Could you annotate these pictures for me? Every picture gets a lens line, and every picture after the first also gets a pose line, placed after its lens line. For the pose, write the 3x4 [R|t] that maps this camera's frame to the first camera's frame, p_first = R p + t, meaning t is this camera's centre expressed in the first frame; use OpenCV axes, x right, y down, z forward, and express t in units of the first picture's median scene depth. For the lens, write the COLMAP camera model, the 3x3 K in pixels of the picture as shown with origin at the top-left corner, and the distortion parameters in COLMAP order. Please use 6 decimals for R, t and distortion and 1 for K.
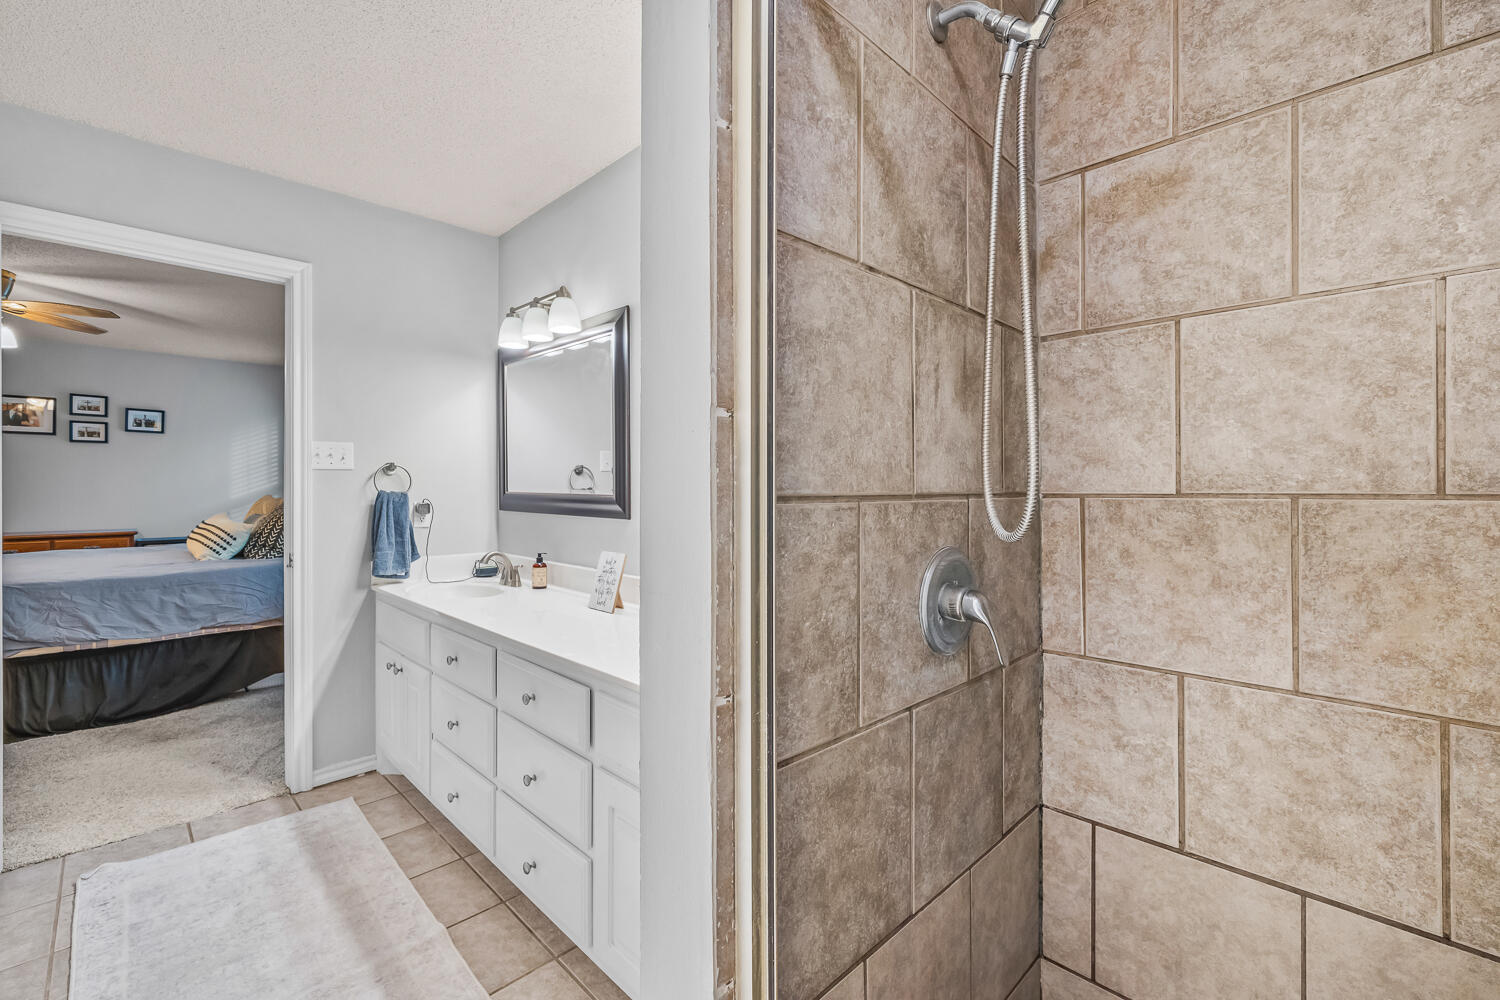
lens RADIAL K [[644.5, 0, 737.4], [0, 644.5, 492.9], [0, 0, 1]] dist [-0.001501, 0.000101]
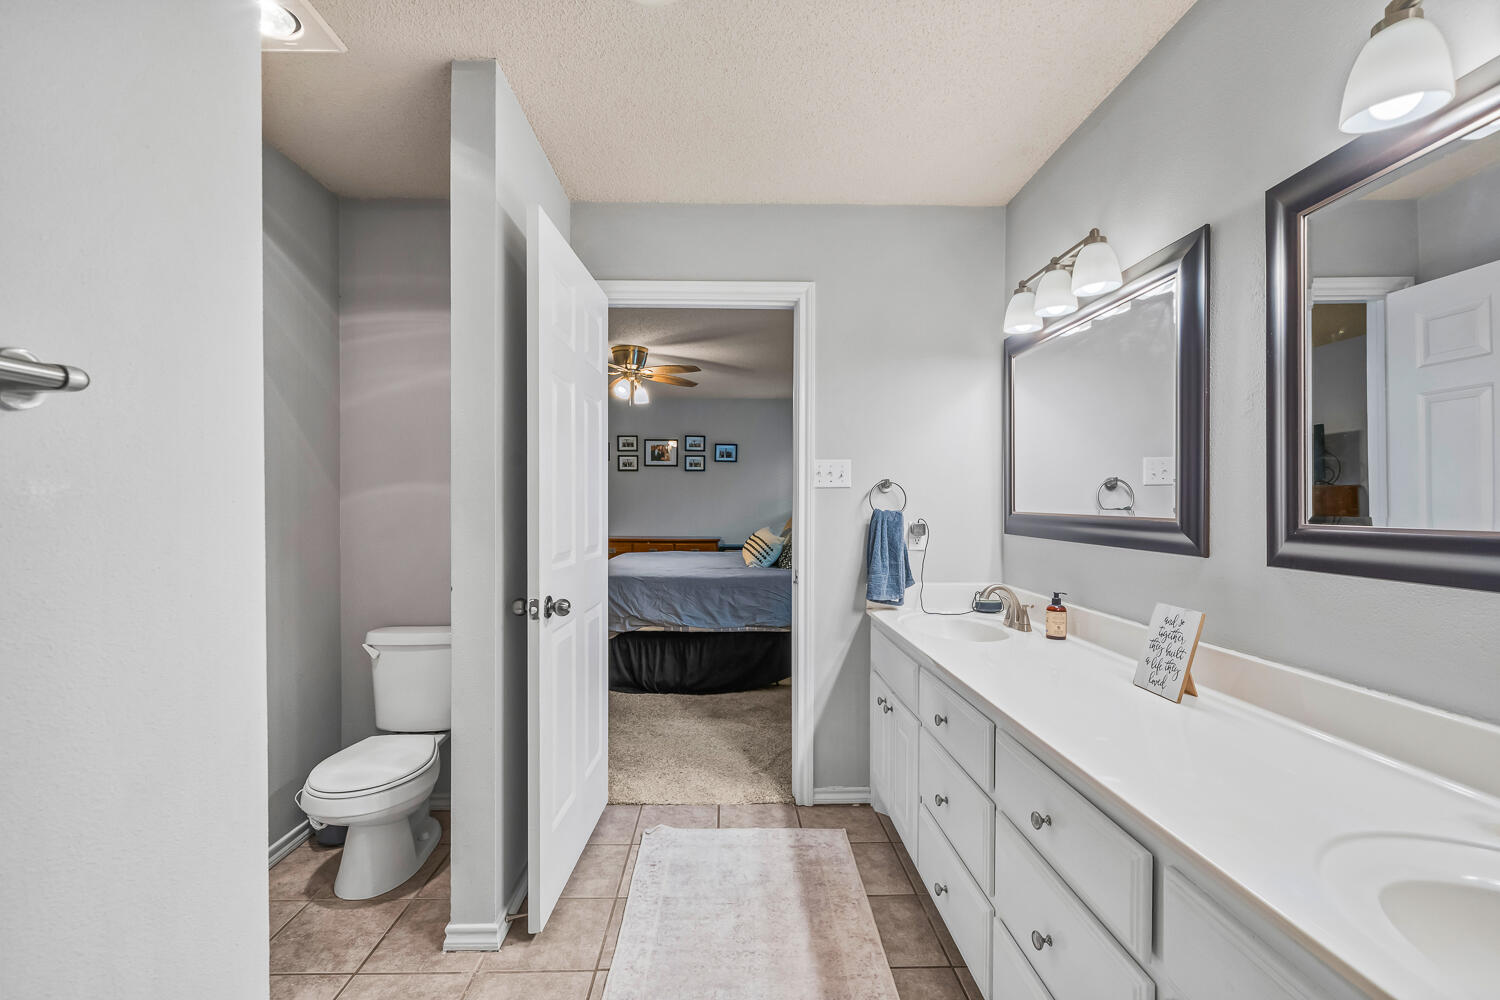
lens RADIAL K [[644.2, 0, 737.4], [0, 644.2, 505.6], [0, 0, 1]] dist [-0.000927, 0.000080]
pose [[0.729944, 0.003747, -0.683497, -0.058944], [-0.009470, 0.999944, -0.004632, -0.002525], [0.683442, 0.009854, 0.729938, 0.174929]]
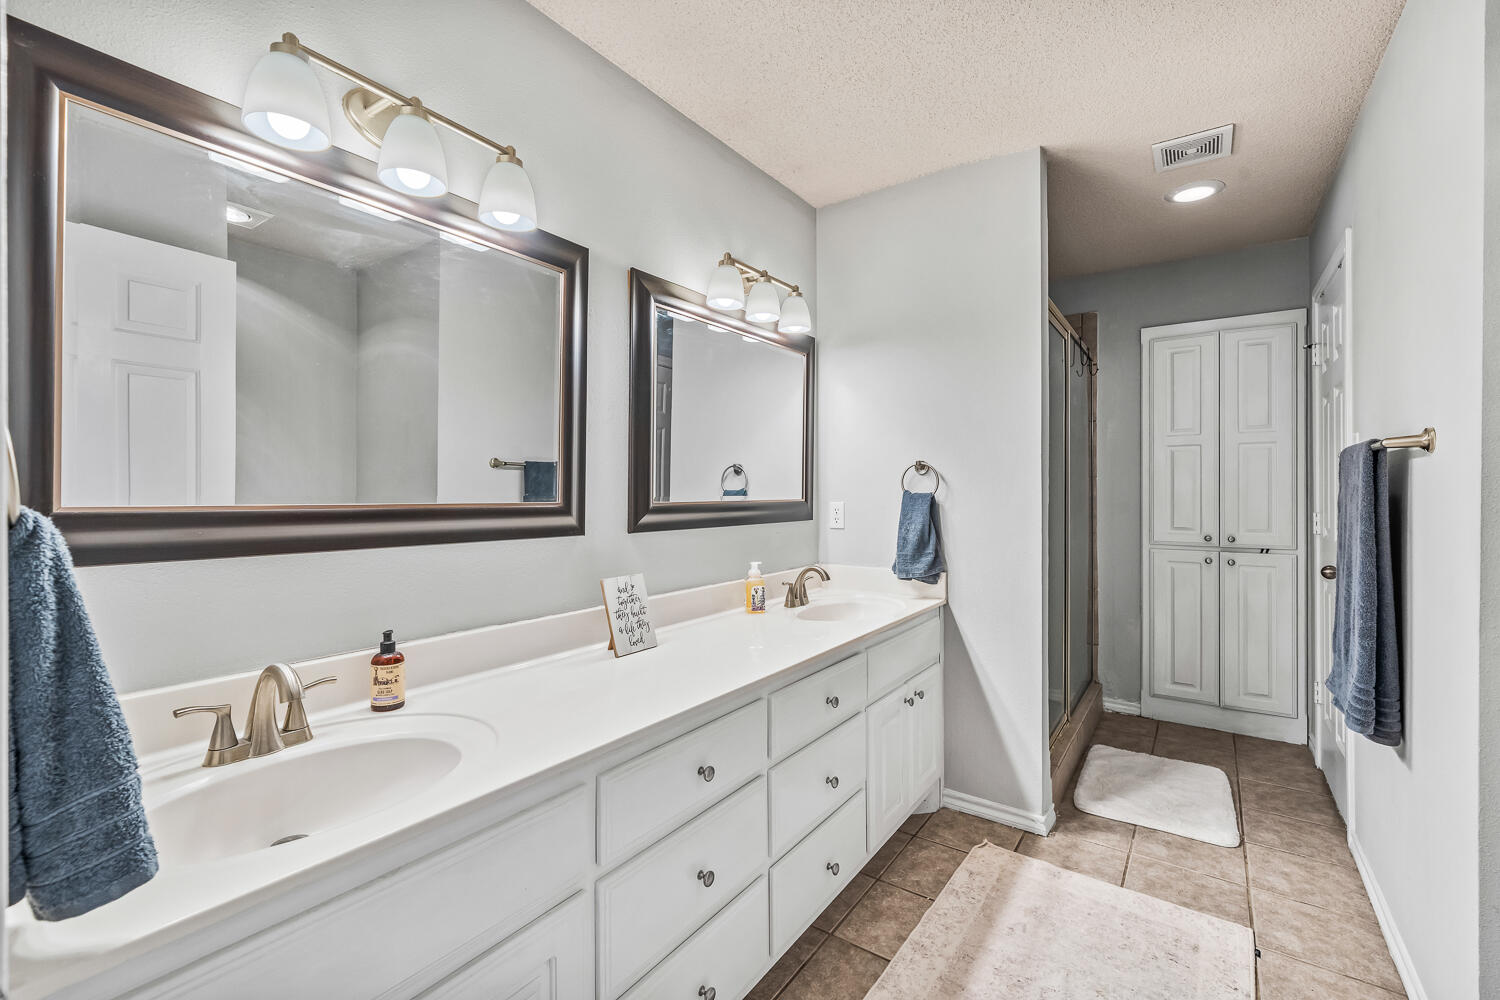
lens RADIAL K [[644.2, 0, 737.4], [0, 644.2, 505.6], [0, 0, 1]] dist [-0.000927, 0.000080]
pose [[-0.179983, -0.010480, 0.983614, -0.779446], [0.013313, 0.999826, 0.013089, 0.000142], [-0.983580, 0.015451, -0.179812, 0.804533]]
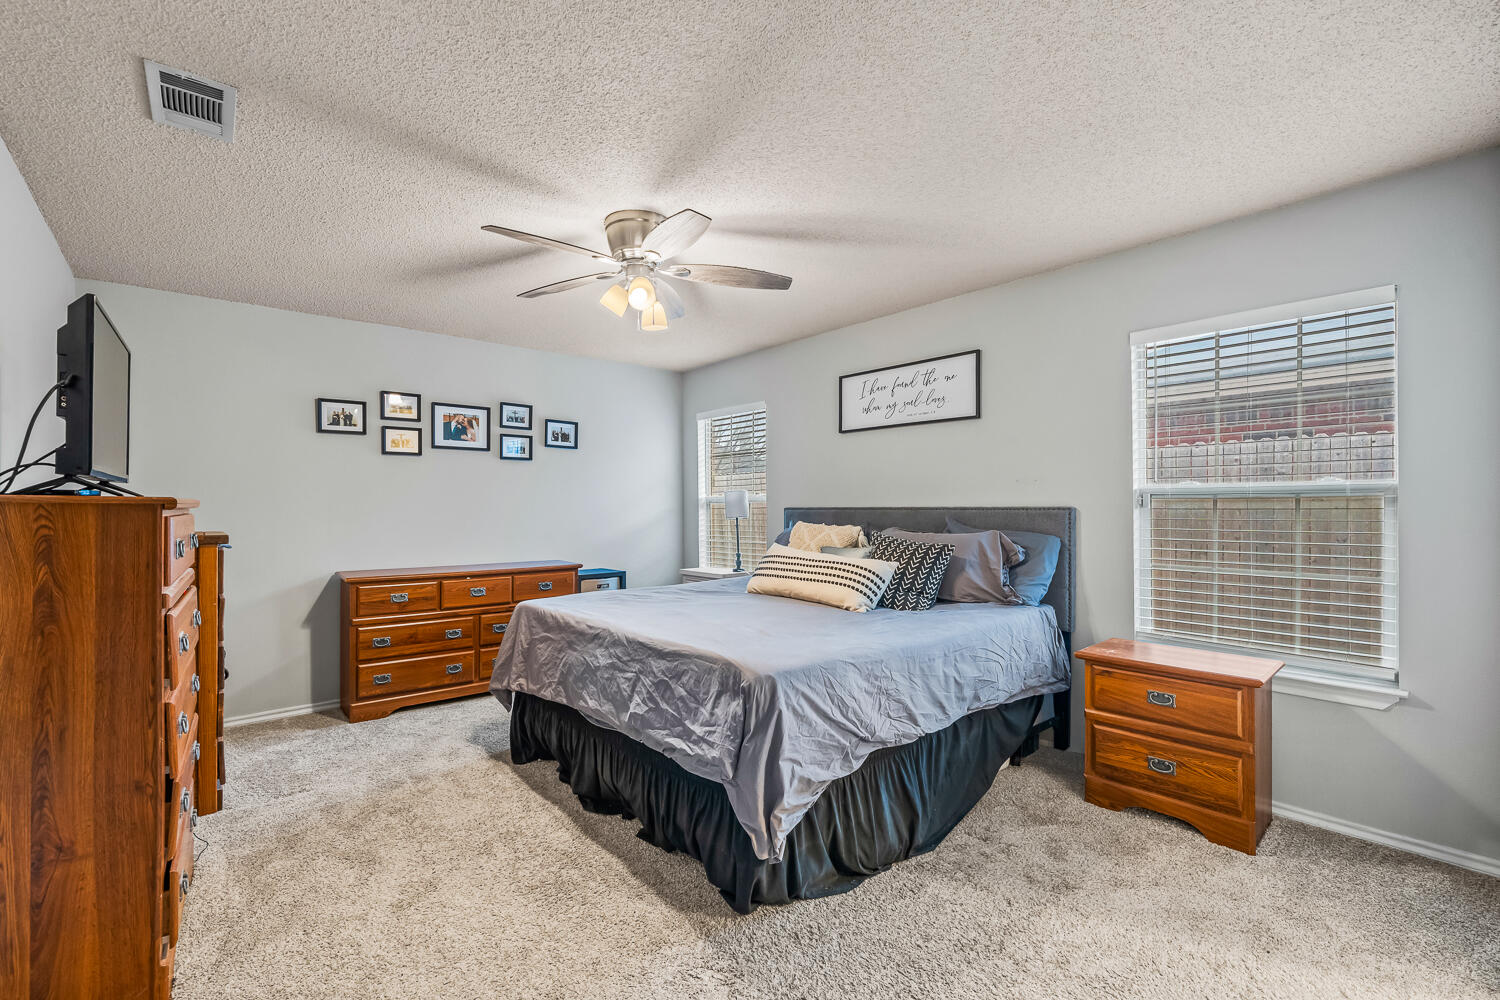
lens RADIAL K [[644.2, 0, 737.4], [0, 644.2, 505.6], [0, 0, 1]] dist [-0.000927, 0.000080]
pose [[0.997688, -0.001824, -0.067934, -1.358128], [0.001105, 0.999943, -0.010623, -0.015403], [0.067950, 0.010523, 0.997633, 0.341662]]
